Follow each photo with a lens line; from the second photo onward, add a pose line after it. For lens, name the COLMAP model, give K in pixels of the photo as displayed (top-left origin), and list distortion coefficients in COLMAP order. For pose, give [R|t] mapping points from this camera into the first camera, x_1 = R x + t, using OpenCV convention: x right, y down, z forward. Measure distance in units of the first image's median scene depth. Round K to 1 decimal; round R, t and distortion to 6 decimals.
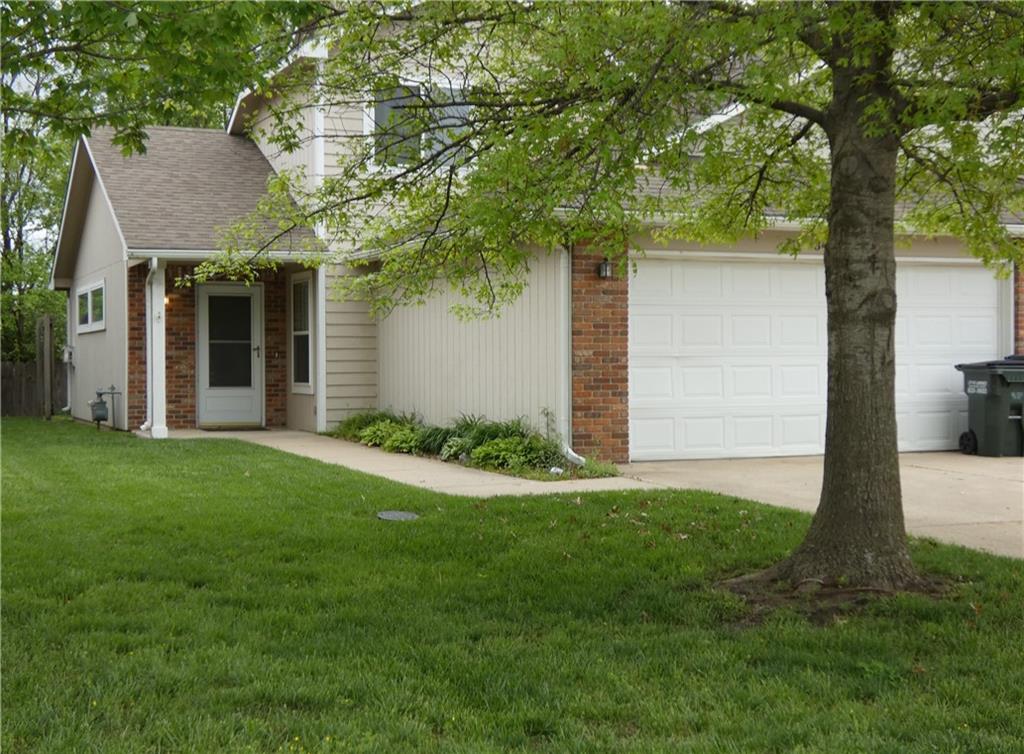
lens RADIAL K [[1666.1, 0, 512.8], [0, 1666.1, 377.1], [0, 0, 1]] dist [0.212884, 0.000000]
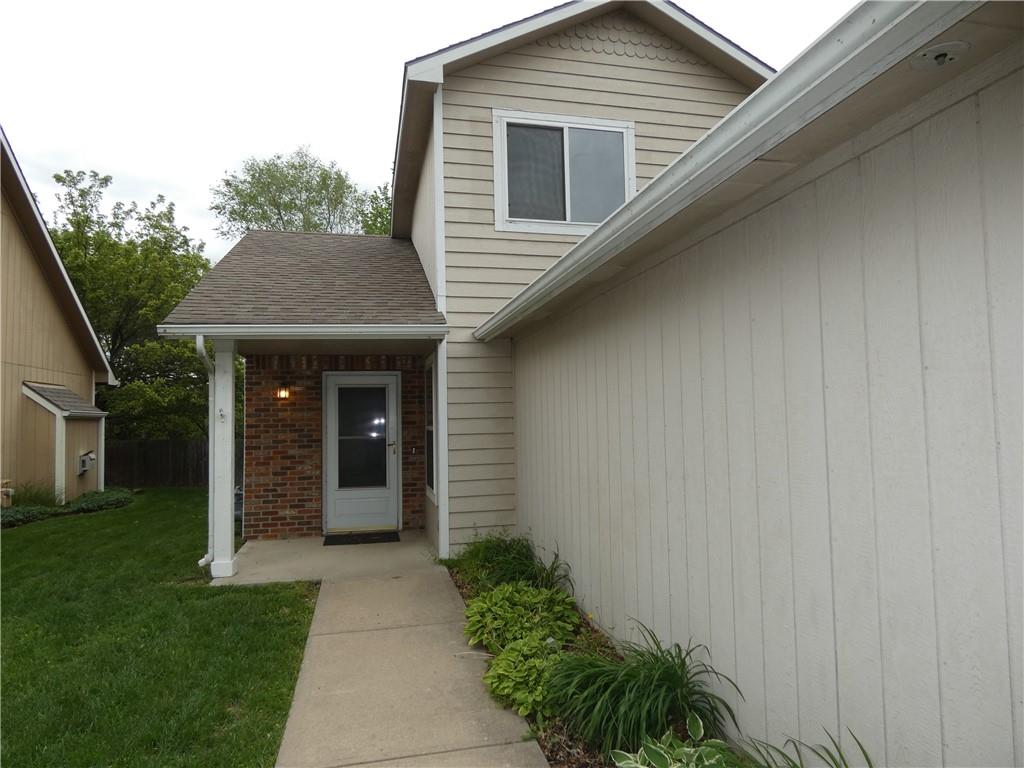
lens RADIAL K [[621.5, 0, 512.8], [0, 621.5, 387.6], [0, 0, 1]] dist [-0.000693, 0.001553]
pose [[0.984883, -0.024346, -0.171503, -0.037412], [0.014724, 0.998257, -0.057155, -0.034426], [0.172595, 0.053766, 0.983524, 0.852462]]
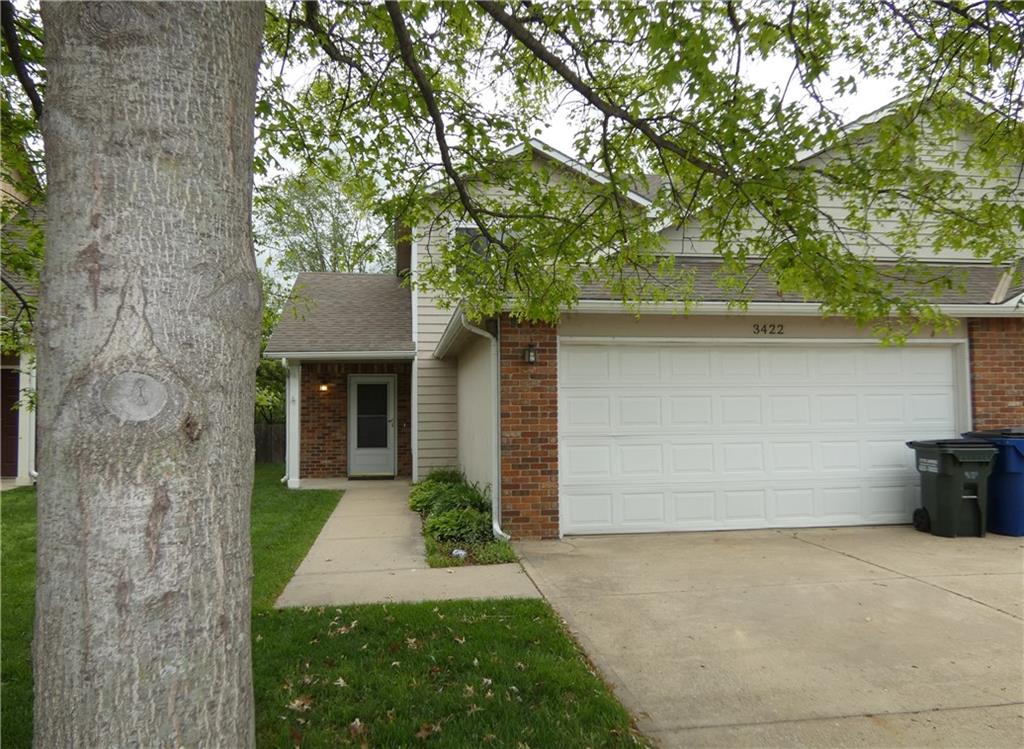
lens RADIAL K [[818.0, 0, 511.9], [0, 818.0, 377.5], [0, 0, 1]] dist [0.031721, 0.006676]
pose [[0.961969, -0.017938, -0.272569, 0.169170], [0.003804, 0.998624, -0.052297, -0.021096], [0.273132, 0.049272, 0.960714, 0.454354]]
